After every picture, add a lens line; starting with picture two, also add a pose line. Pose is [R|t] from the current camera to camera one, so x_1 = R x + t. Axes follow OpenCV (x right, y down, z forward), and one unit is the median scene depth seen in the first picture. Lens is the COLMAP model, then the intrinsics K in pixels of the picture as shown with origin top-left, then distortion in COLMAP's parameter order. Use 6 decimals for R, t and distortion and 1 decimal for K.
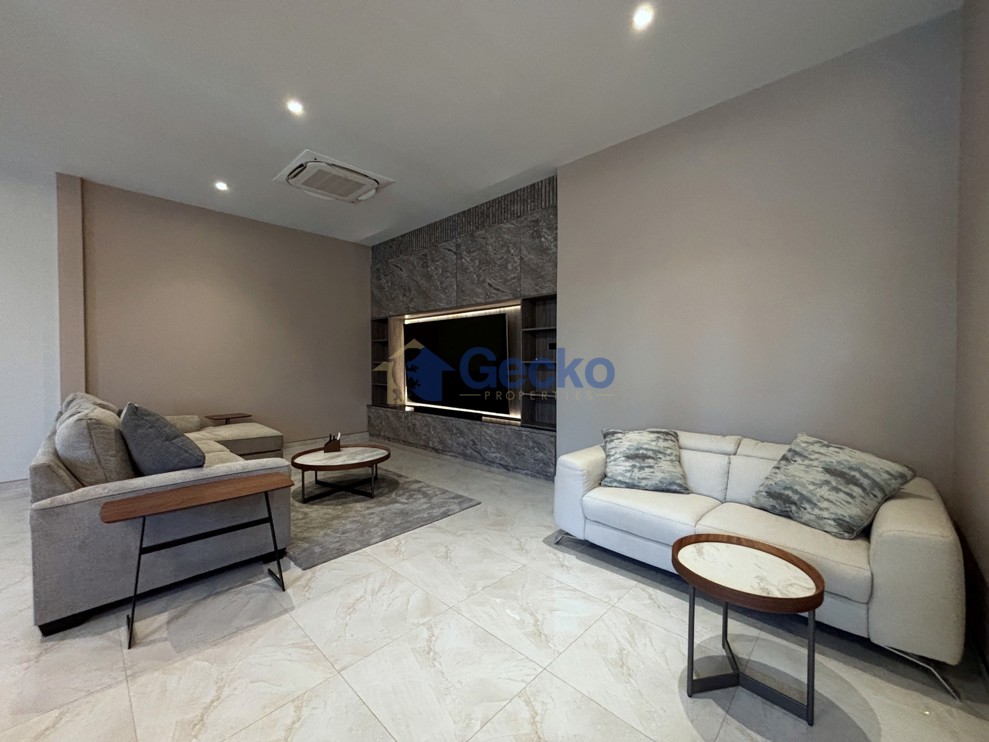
lens RADIAL K [[397.1, 0, 497.5], [0, 397.1, 369.4], [0, 0, 1]] dist [-0.003503, -0.000337]
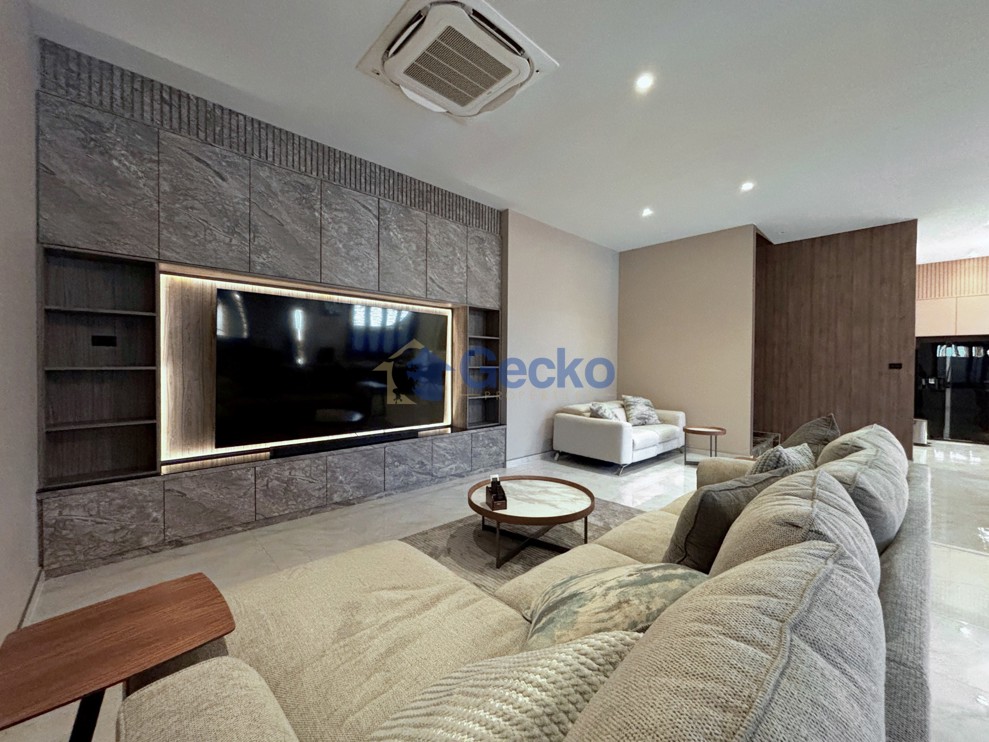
lens RADIAL K [[397.1, 0, 497.2], [0, 397.1, 370.3], [0, 0, 1]] dist [-0.003503, -0.000337]
pose [[0.052755, -0.003544, 0.998601, -0.834811], [0.022991, 0.999733, 0.002333, -0.009086], [-0.998343, 0.022835, 0.052823, 0.756506]]
